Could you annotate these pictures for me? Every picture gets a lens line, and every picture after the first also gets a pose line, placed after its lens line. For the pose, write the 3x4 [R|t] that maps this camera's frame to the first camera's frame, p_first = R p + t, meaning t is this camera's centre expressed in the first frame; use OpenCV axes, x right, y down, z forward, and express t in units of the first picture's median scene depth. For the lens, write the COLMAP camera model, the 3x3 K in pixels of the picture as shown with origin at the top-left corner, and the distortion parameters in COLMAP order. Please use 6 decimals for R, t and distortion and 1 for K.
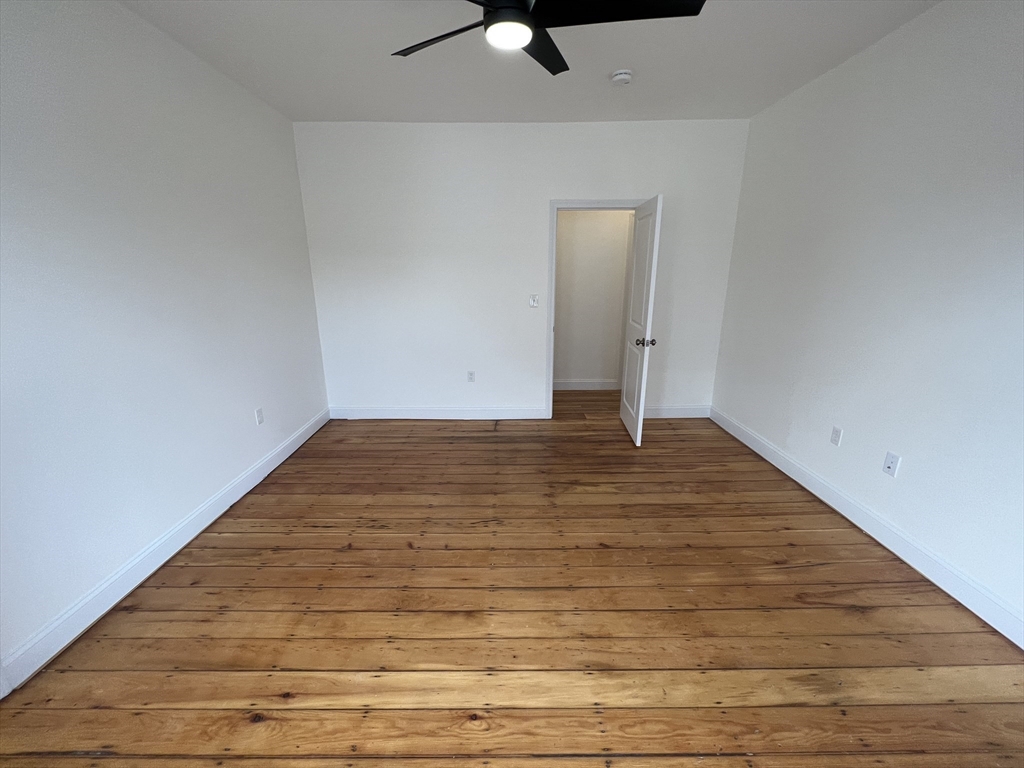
lens RADIAL K [[412.2, 0, 511.8], [0, 412.2, 383.4], [0, 0, 1]] dist [-0.004320, 0.000885]
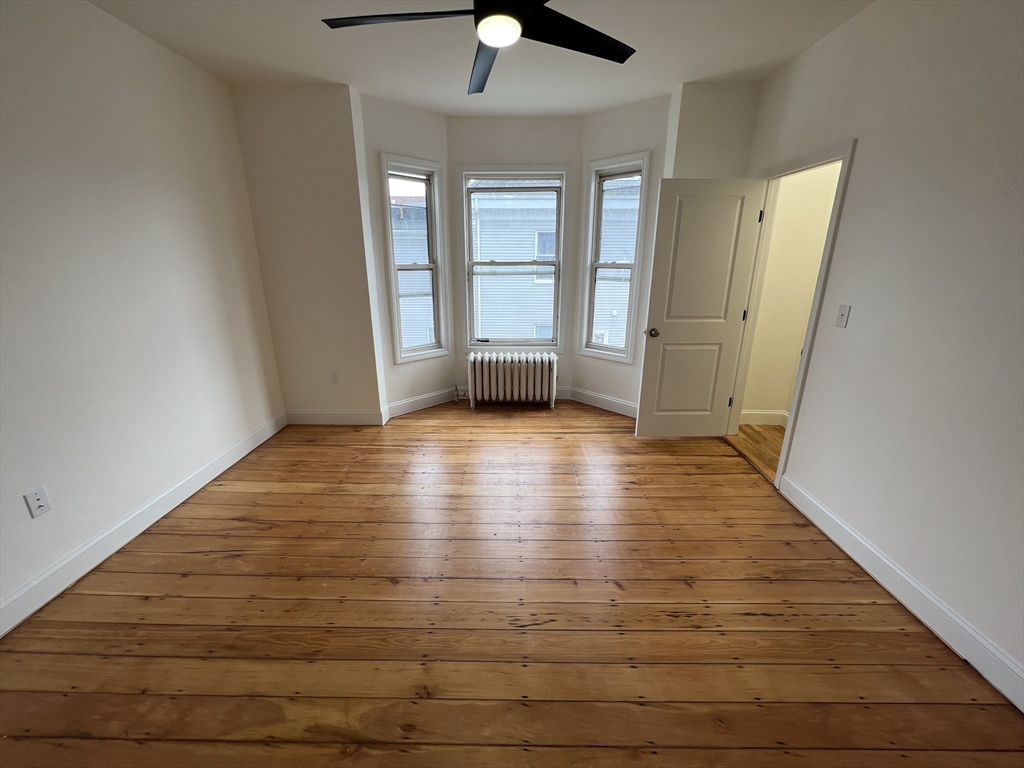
lens RADIAL K [[412.2, 0, 510.1], [0, 412.2, 383.4], [0, 0, 1]] dist [-0.004320, 0.000885]
pose [[-0.999818, -0.000669, 0.019055, -0.037716], [0.009865, 0.837061, 0.547021, -0.436553], [-0.016316, 0.547110, -0.836902, 1.517153]]
